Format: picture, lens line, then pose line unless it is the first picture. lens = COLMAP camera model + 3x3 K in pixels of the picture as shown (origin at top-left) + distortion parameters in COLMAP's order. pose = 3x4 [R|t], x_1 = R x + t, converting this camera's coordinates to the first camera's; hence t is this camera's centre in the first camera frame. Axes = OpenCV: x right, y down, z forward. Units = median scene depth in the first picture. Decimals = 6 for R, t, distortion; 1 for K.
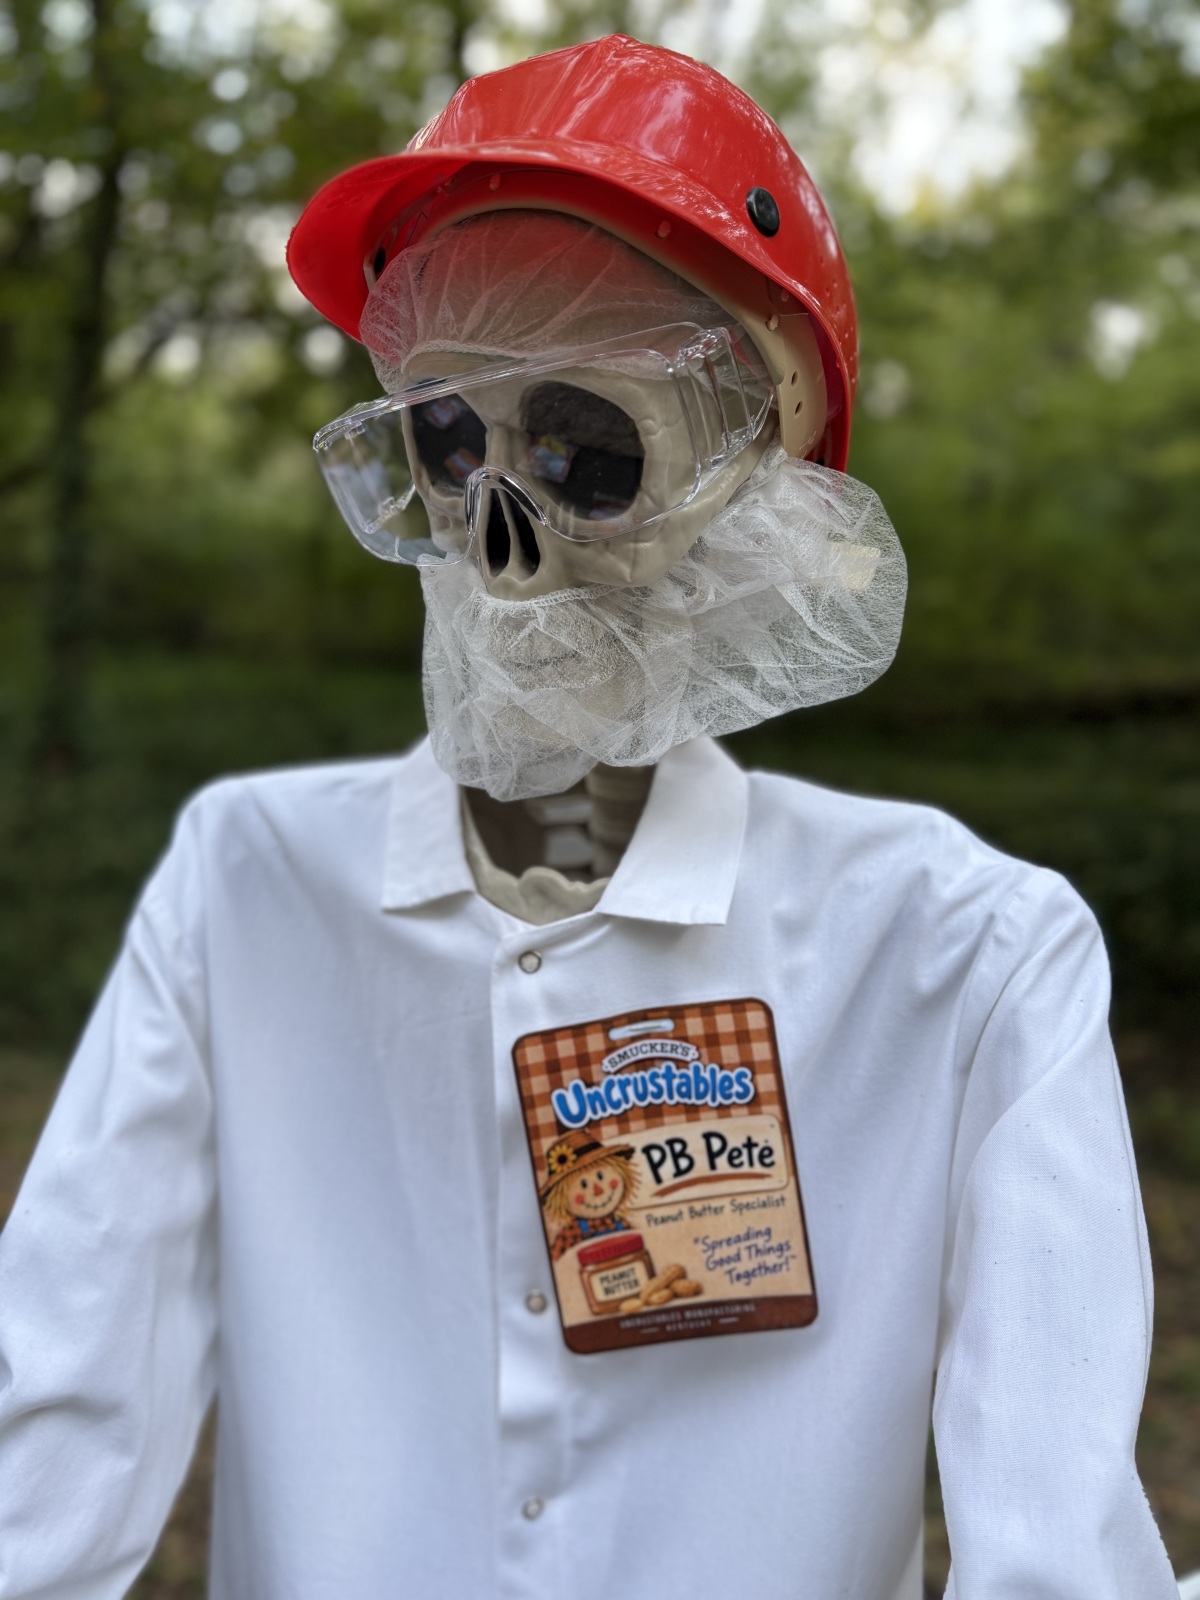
lens RADIAL K [[1134.5, 0, 590.5], [0, 1134.5, 804.4], [0, 0, 1]] dist [0.077628, -0.131694]
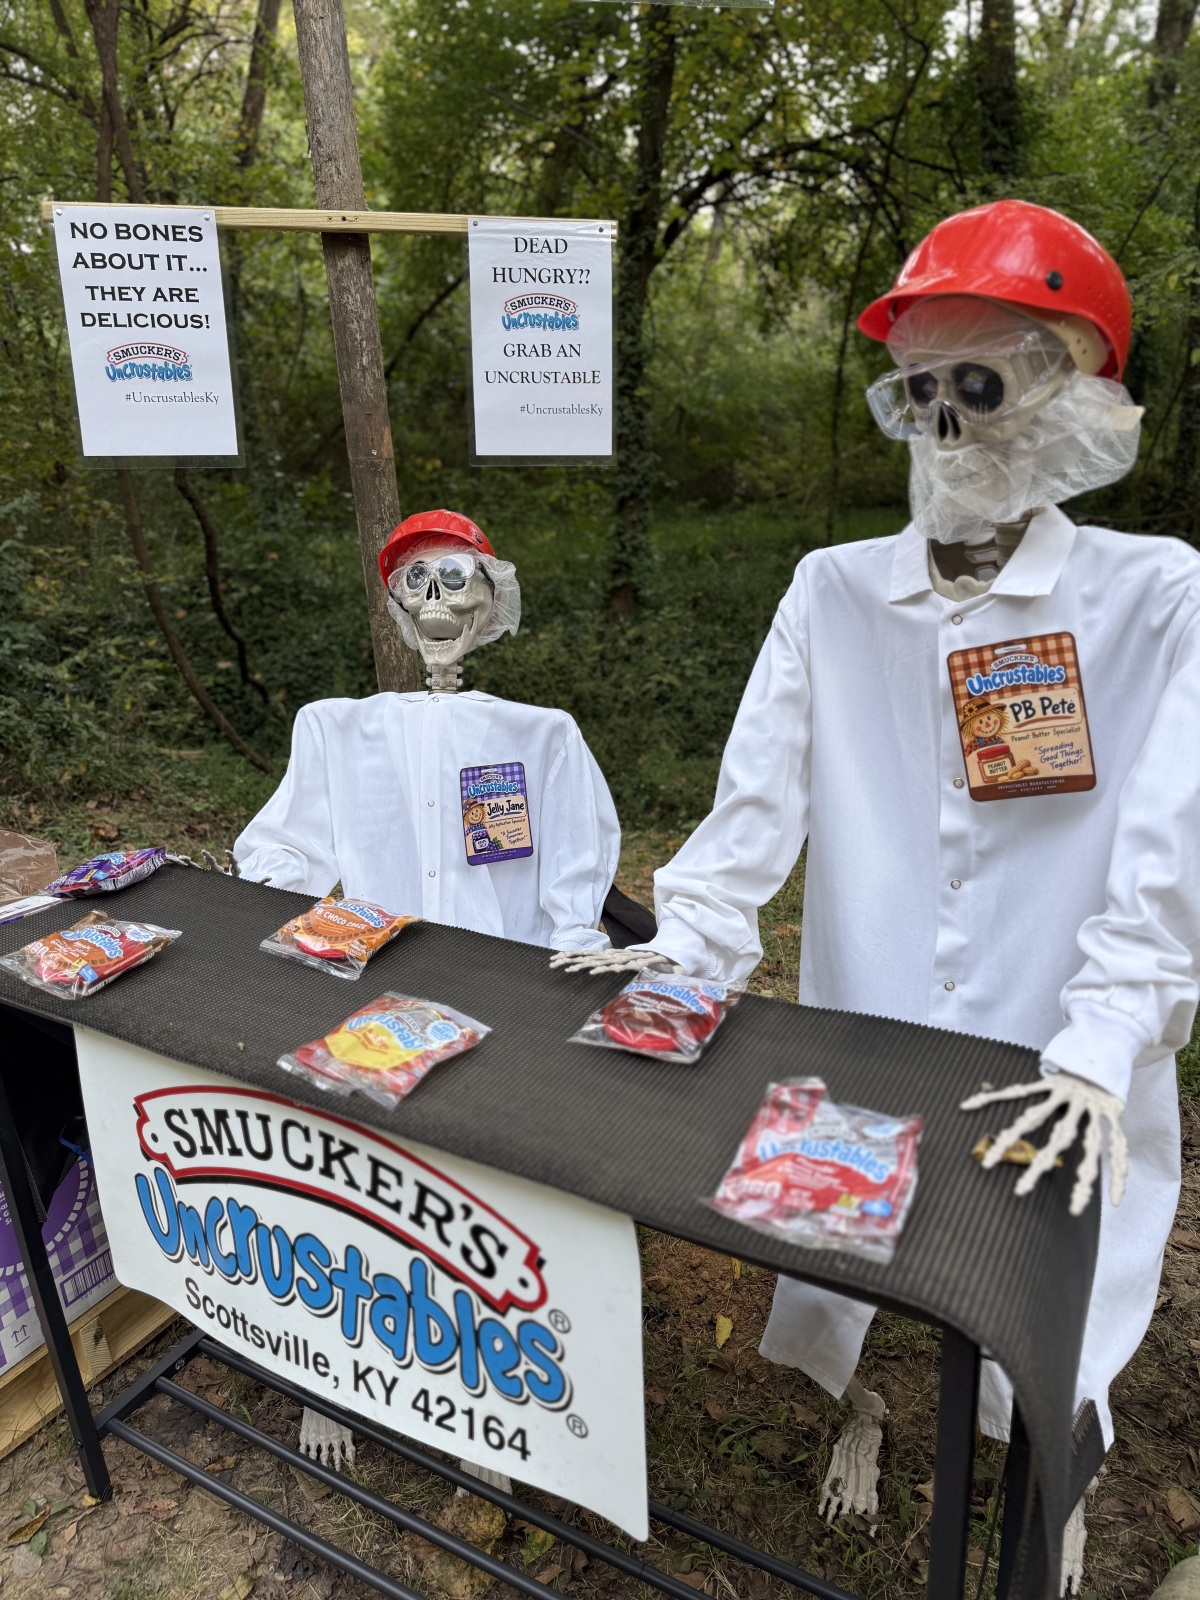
lens RADIAL K [[1134.5, 0, 590.5], [0, 1134.5, 804.4], [0, 0, 1]] dist [0.077628, -0.131694]
pose [[0.908189, 0.038229, -0.416811, 0.236162], [0.015579, 0.992043, 0.124935, 0.204152], [0.418270, -0.119958, 0.900367, -1.323336]]
